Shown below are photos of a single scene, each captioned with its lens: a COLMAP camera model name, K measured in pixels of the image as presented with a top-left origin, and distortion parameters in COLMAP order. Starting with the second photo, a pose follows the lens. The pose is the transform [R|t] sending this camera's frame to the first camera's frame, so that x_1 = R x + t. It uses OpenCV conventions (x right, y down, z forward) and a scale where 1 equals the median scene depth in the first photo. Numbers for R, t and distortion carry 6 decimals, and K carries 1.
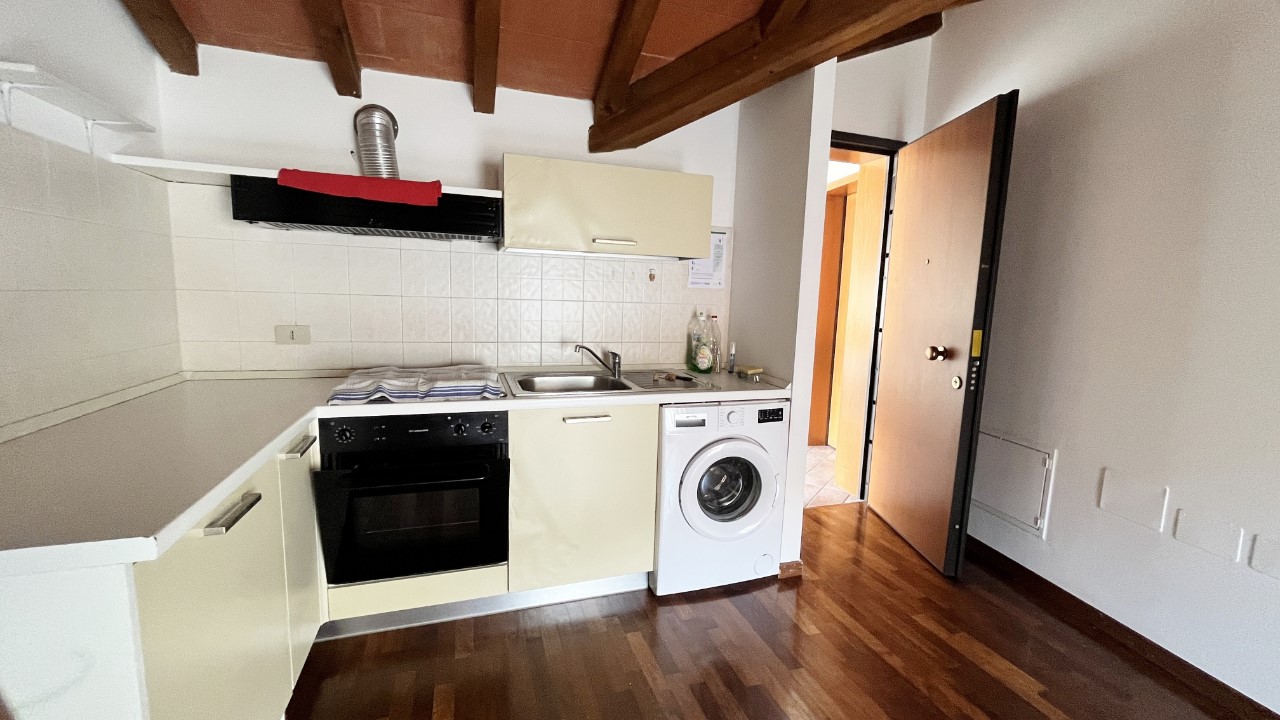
lens RADIAL K [[521.4, 0, 642.8], [0, 521.4, 362.5], [0, 0, 1]] dist [0.016234, -0.000488]
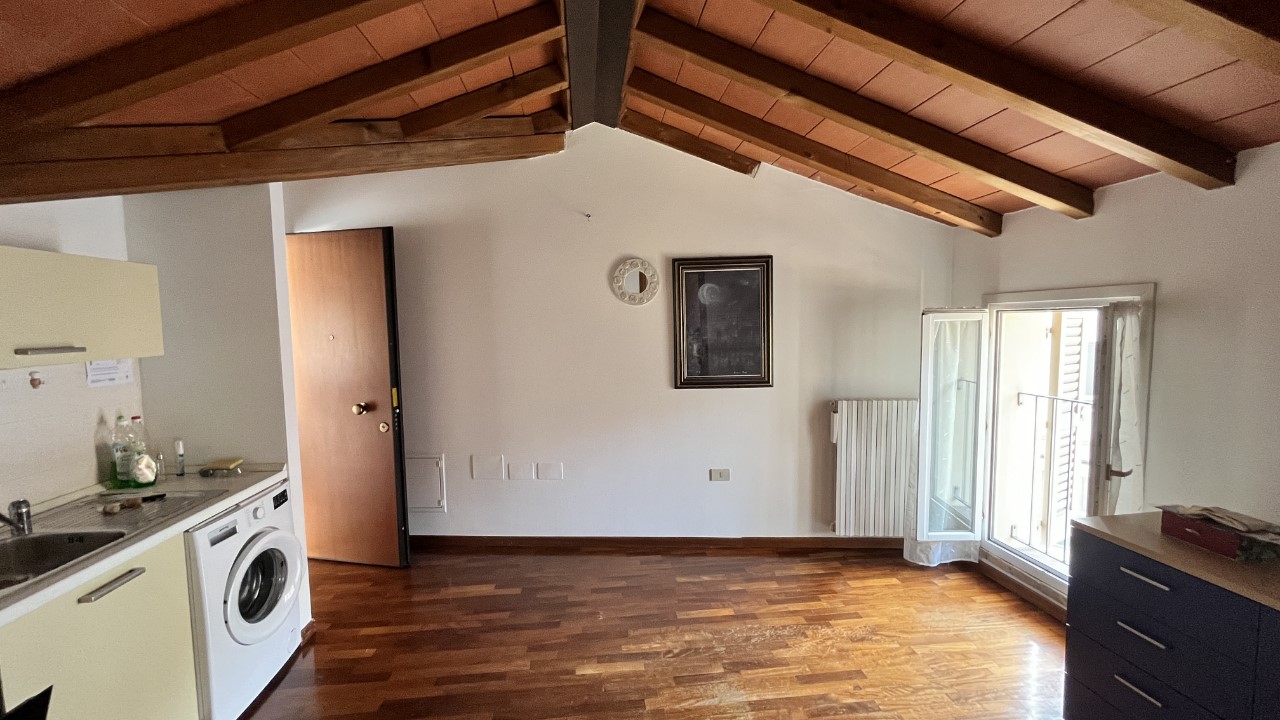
lens RADIAL K [[521.4, 0, 640.3], [0, 521.4, 362.1], [0, 0, 1]] dist [0.016234, -0.000488]
pose [[0.229551, -0.112495, 0.966774, -0.560518], [0.143958, 0.986297, 0.080586, -0.146477], [-0.962592, 0.120677, 0.242600, 0.007036]]
